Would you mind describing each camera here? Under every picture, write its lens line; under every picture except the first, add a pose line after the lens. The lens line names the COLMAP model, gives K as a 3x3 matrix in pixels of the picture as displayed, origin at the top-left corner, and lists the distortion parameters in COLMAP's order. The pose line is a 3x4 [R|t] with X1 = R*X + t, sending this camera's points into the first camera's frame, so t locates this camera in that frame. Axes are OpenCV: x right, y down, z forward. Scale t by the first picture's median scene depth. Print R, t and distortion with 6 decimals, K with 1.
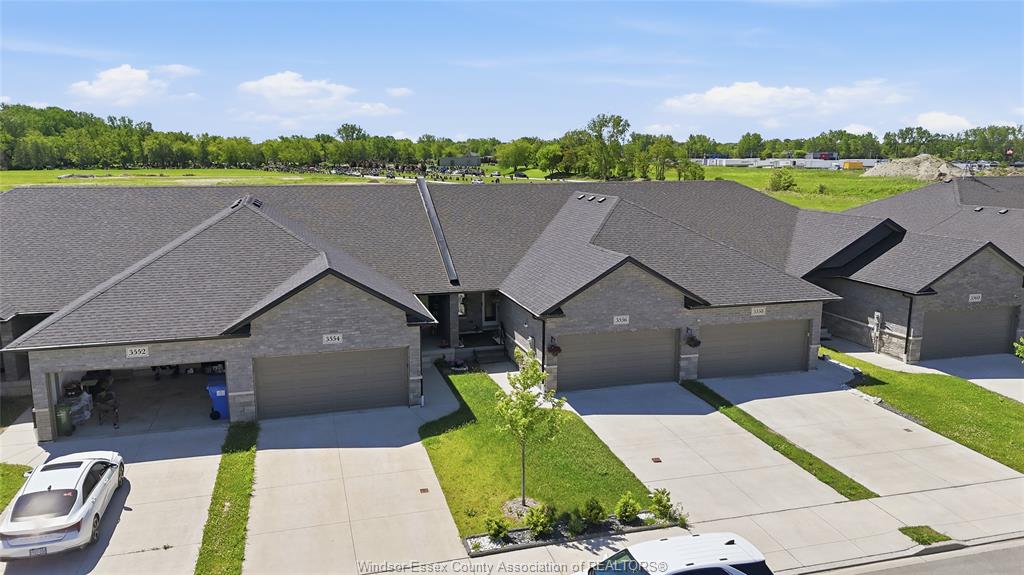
lens RADIAL K [[750.2, 0, 512.0], [0, 750.2, 287.5], [0, 0, 1]] dist [0.088587, -0.100597]
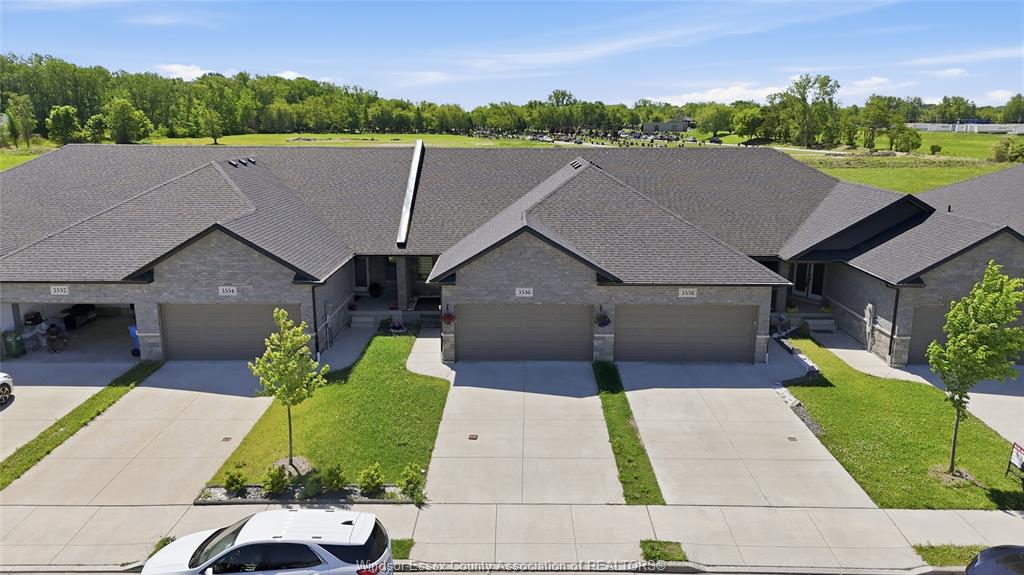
lens RADIAL K [[750.2, 0, 512.0], [0, 750.2, 287.5], [0, 0, 1]] dist [0.088587, -0.100597]
pose [[0.958445, 0.064129, -0.277976, 0.345263], [-0.051954, 0.997349, 0.050955, -0.009205], [0.280507, -0.034396, 0.959236, 0.070859]]
